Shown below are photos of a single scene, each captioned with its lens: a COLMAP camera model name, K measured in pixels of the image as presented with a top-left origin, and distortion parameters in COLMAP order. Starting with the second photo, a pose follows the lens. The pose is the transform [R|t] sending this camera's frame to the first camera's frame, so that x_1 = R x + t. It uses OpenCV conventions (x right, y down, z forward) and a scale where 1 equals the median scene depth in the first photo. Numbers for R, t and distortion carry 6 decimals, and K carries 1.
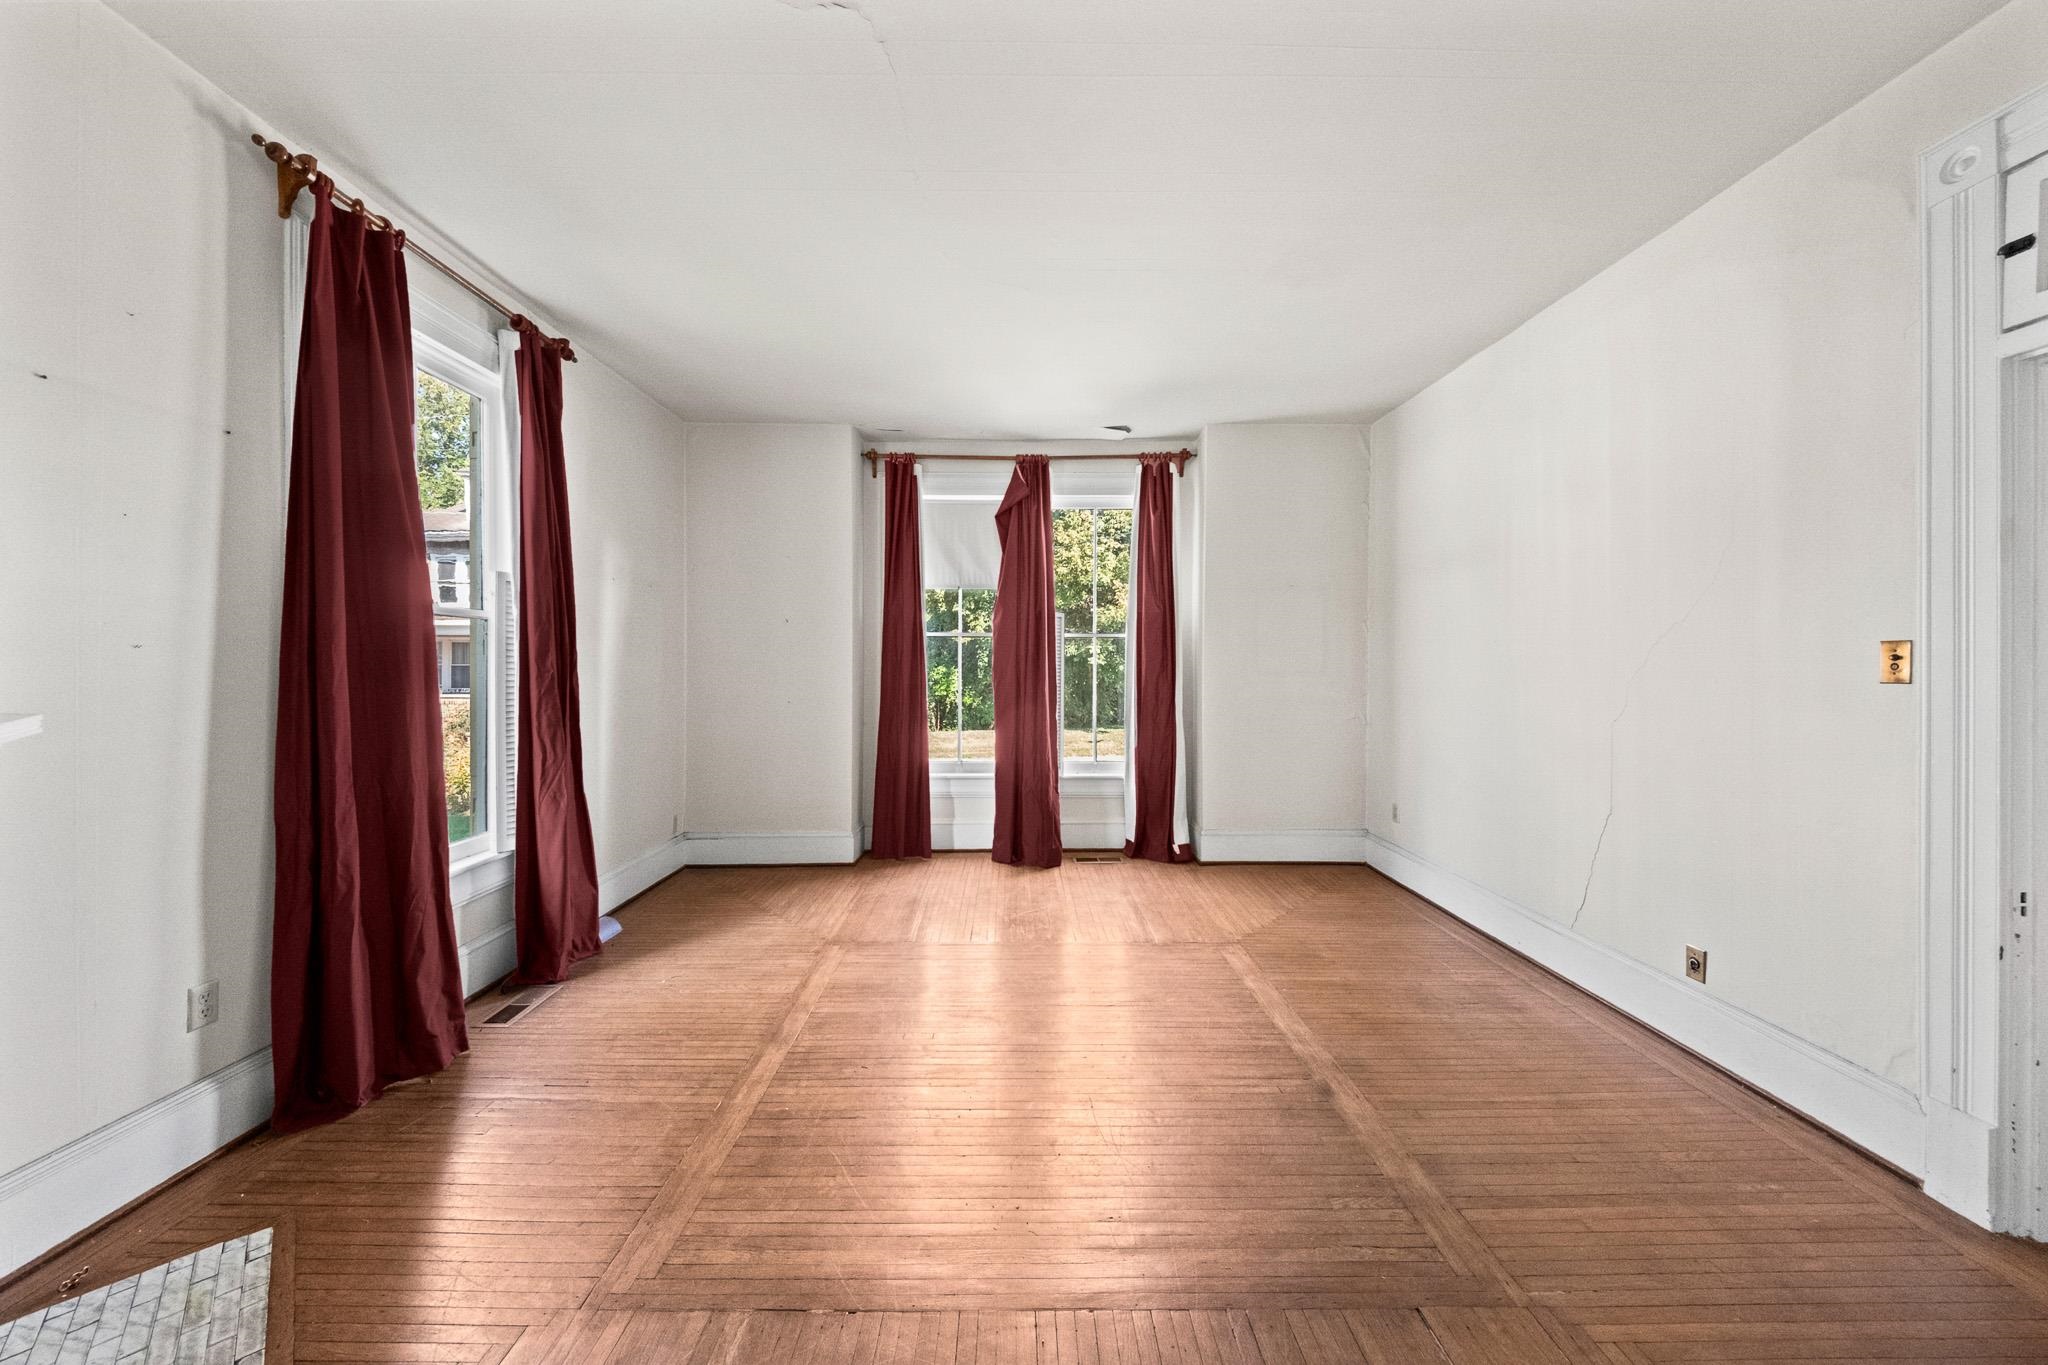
lens RADIAL K [[704.1, 0, 1016.2], [0, 704.1, 663.0], [0, 0, 1]] dist [-0.001991, -0.000375]
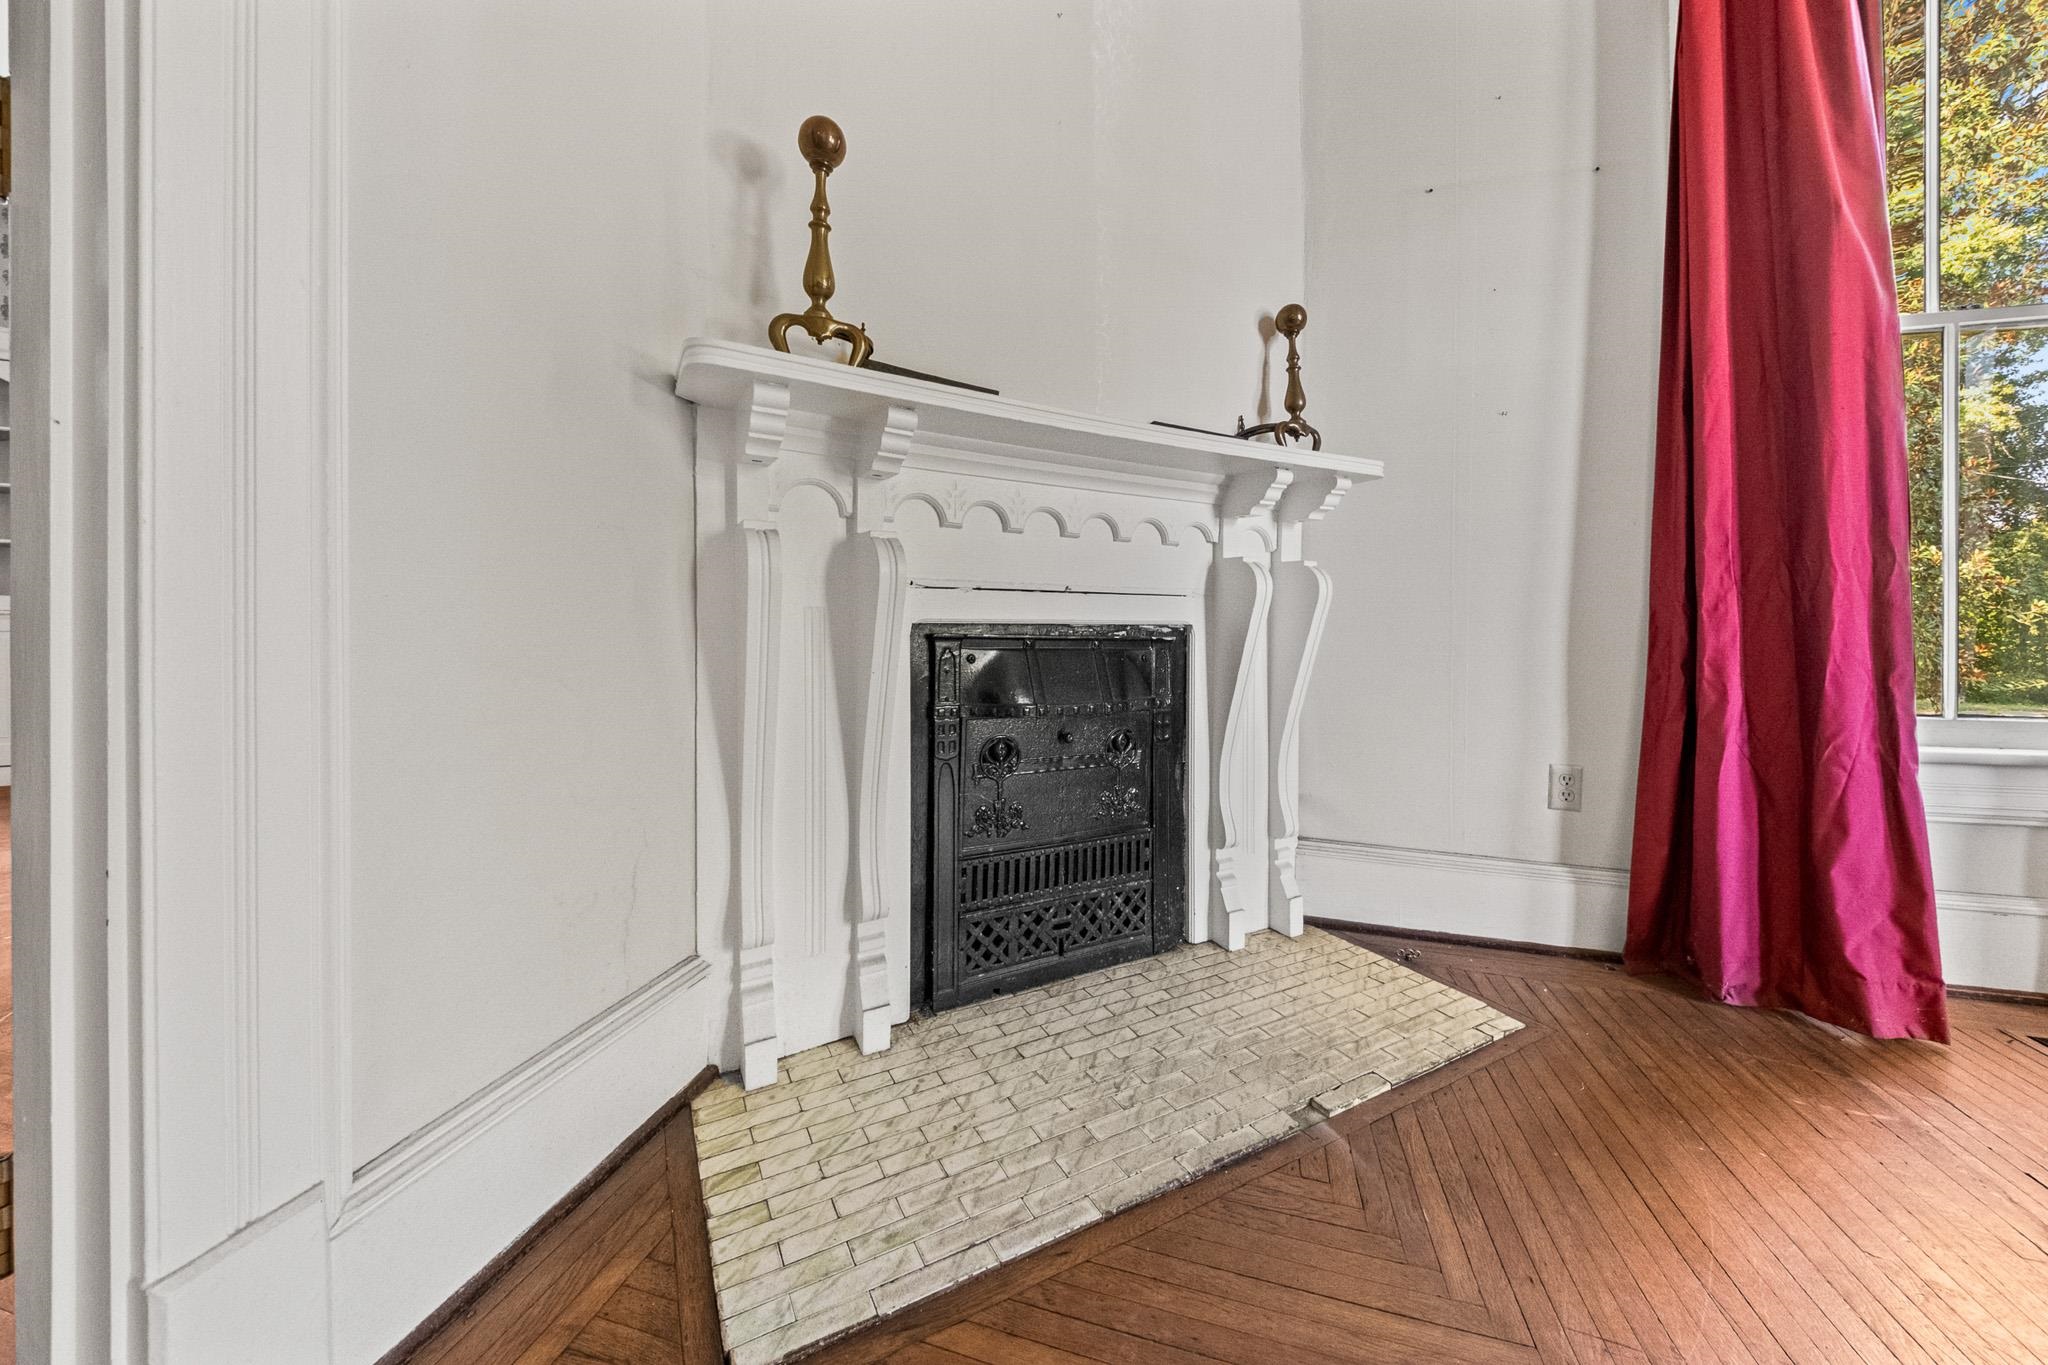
lens RADIAL K [[724.7, 0, 1023.6], [0, 724.7, 625.4], [0, 0, 1]] dist [0.009472, 0.000010]
pose [[-0.274117, -0.001228, -0.961696, -0.015475], [0.001675, 0.999997, -0.001754, 0.270599], [0.961695, -0.002091, -0.274114, 0.569982]]
